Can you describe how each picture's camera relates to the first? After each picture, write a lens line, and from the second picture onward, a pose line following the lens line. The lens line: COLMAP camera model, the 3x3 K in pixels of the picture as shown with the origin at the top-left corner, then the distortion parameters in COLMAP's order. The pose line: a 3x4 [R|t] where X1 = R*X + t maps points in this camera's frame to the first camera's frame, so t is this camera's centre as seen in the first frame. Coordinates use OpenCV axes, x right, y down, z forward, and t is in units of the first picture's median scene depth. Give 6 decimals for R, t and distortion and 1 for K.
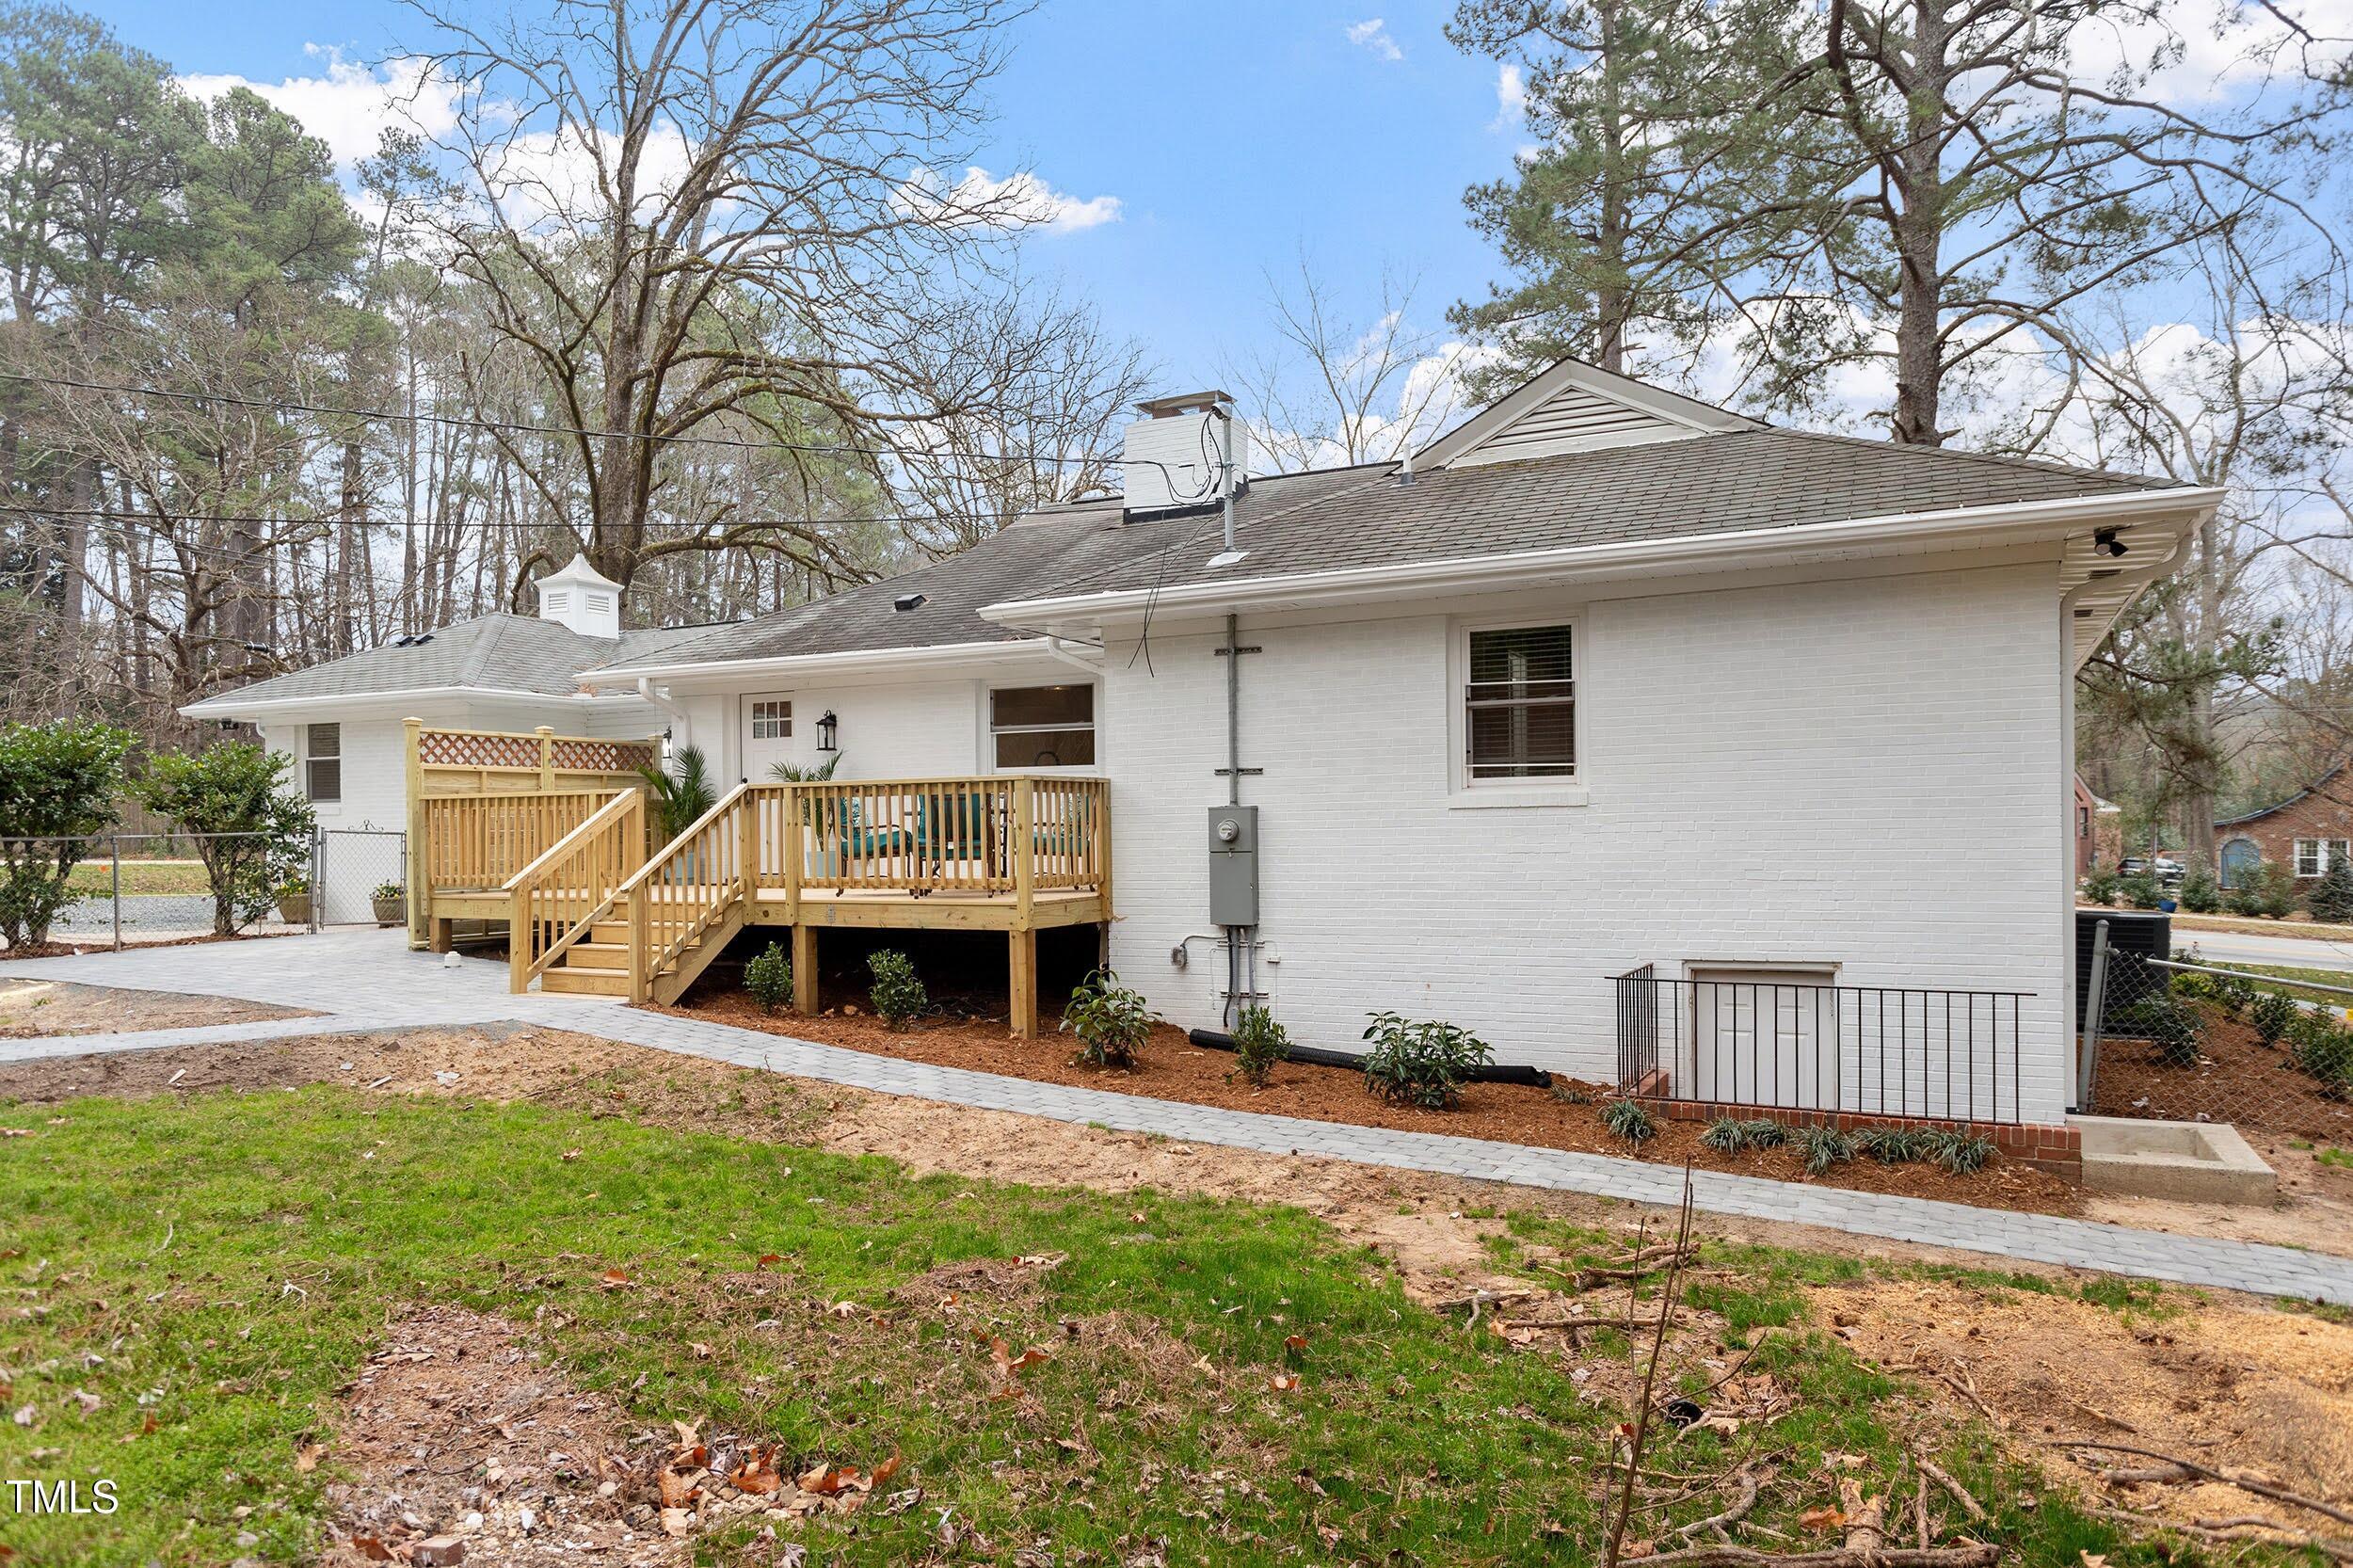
lens RADIAL K [[1288.7, 0, 1176.6], [0, 1288.7, 830.5], [0, 0, 1]] dist [0.002902, 0.000002]
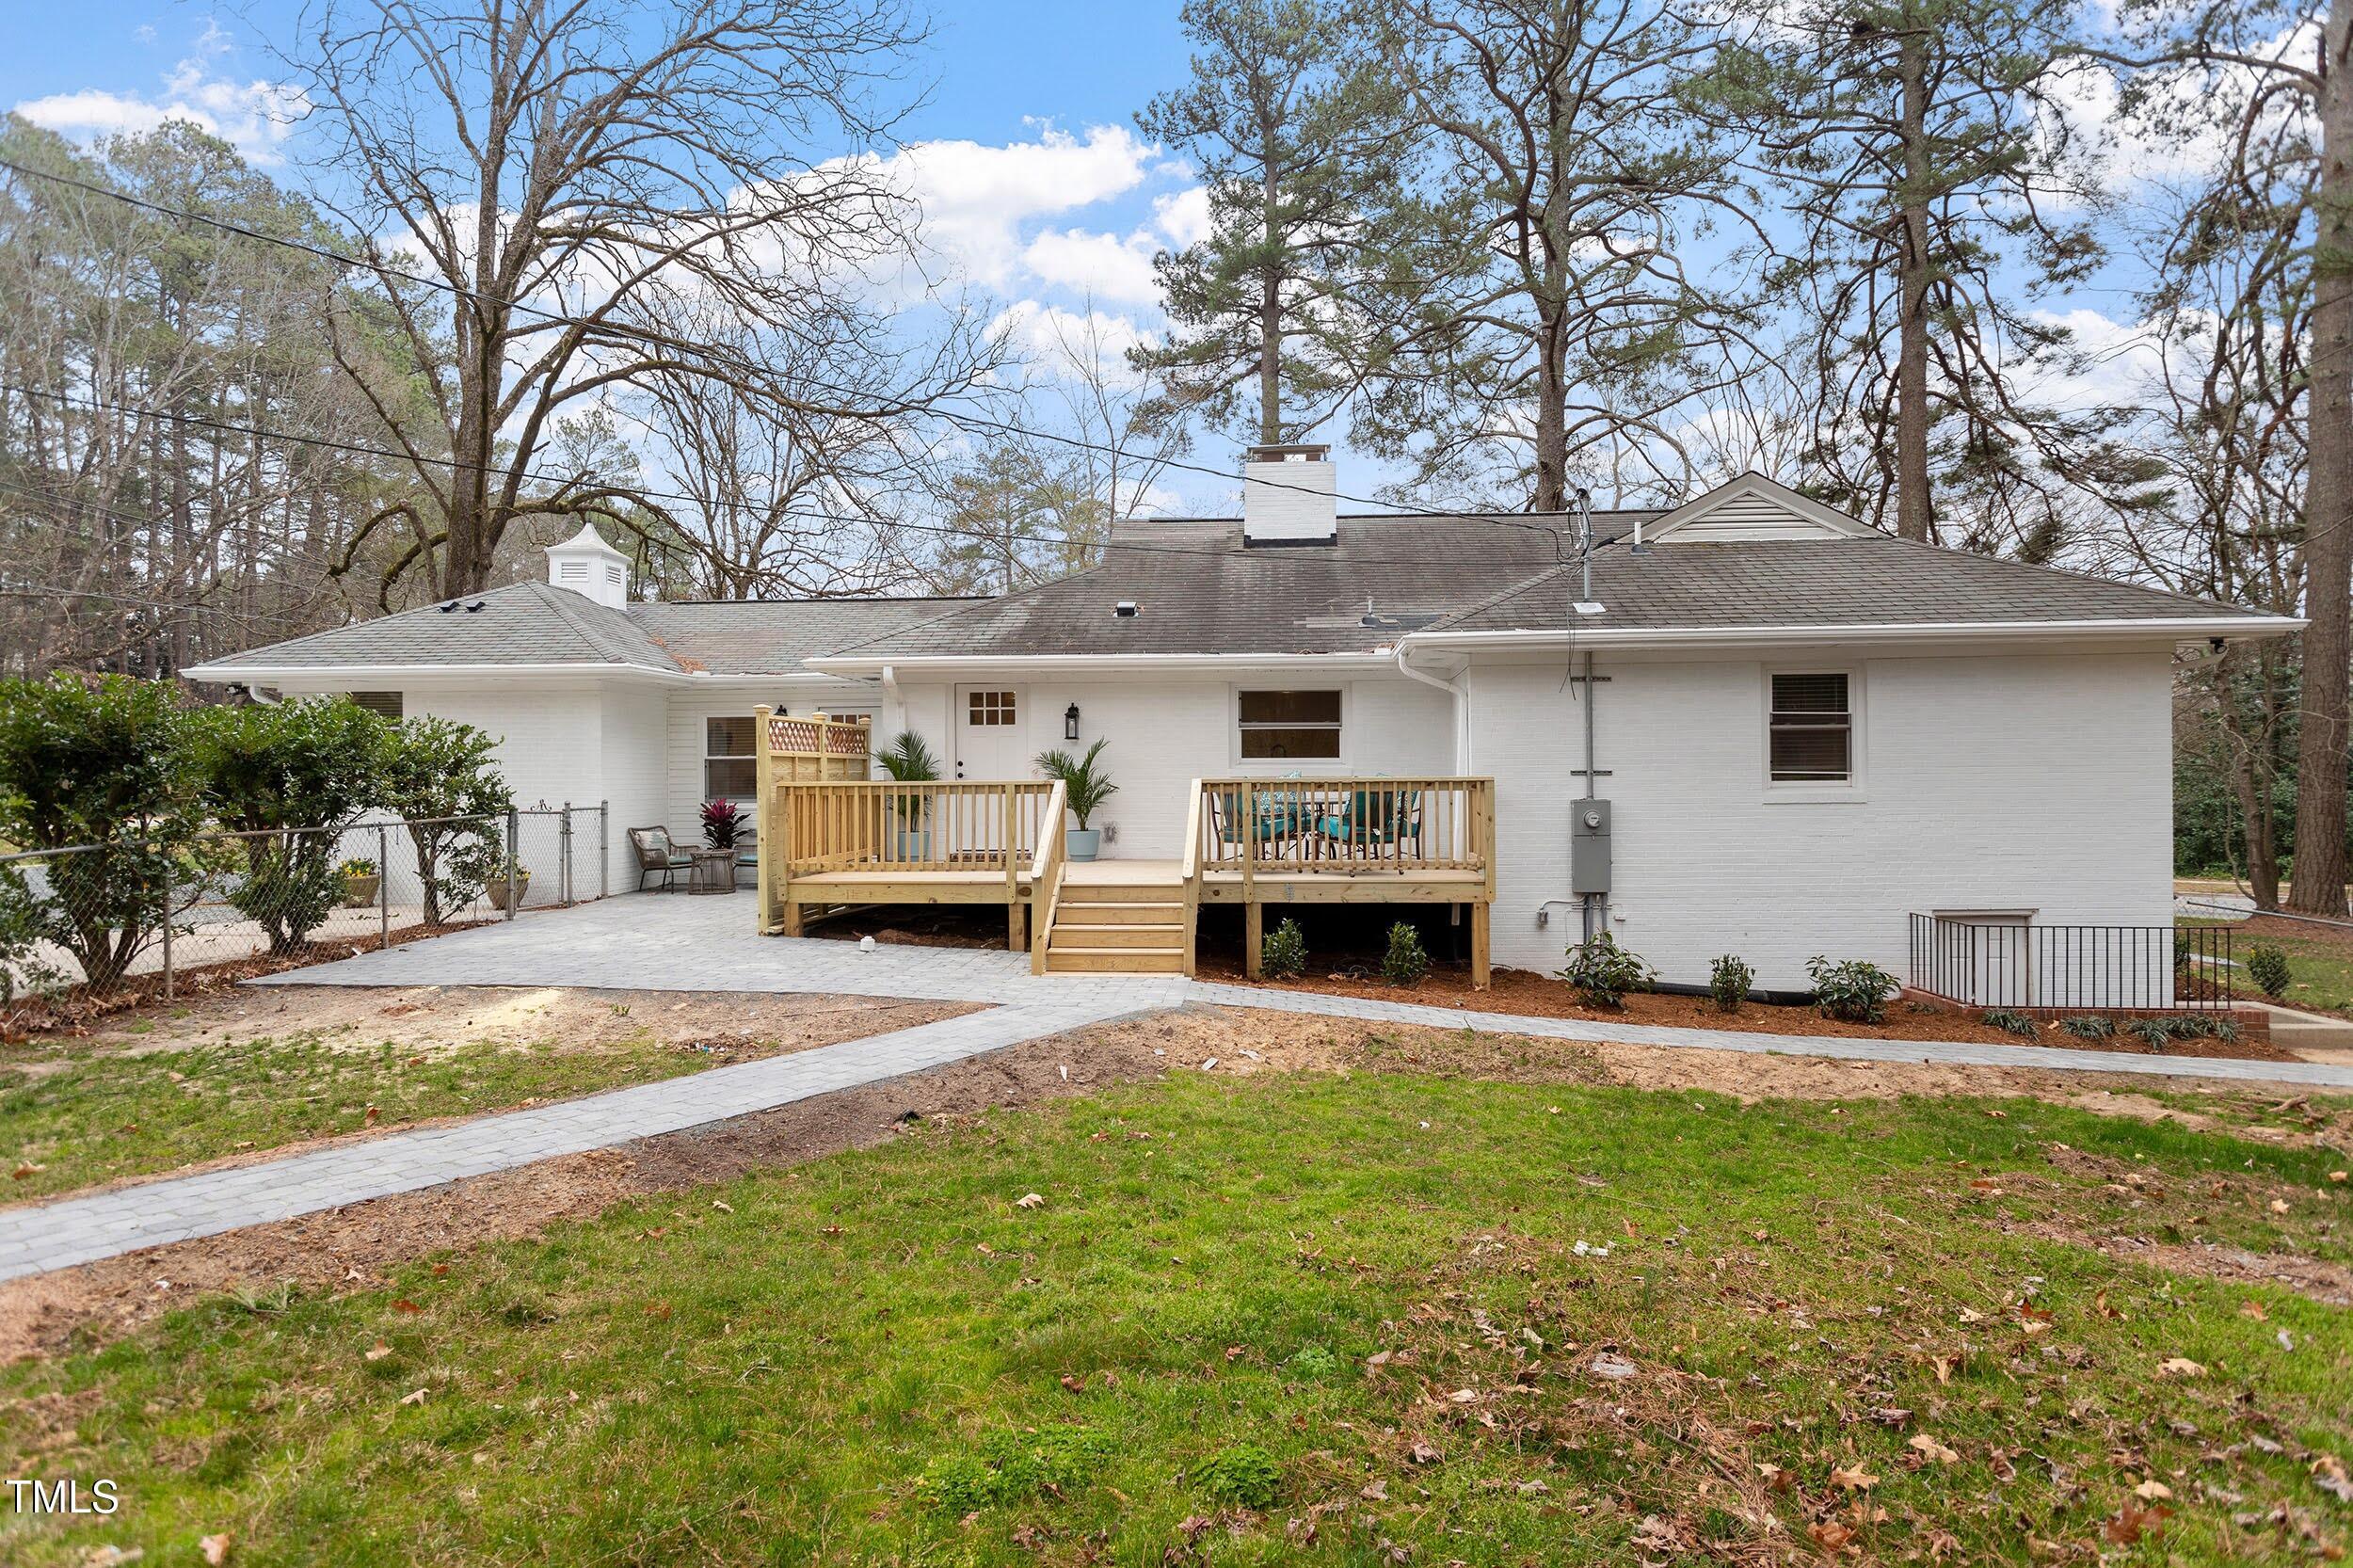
lens RADIAL K [[1125.2, 0, 1176.5], [0, 1125.2, 784.0], [0, 0, 1]] dist [-0.000663, 0.000513]
pose [[0.944587, 0.003761, 0.328239, -0.708627], [-0.003483, 0.999993, -0.001435, -0.031442], [-0.328242, 0.000212, 0.944594, 0.072930]]
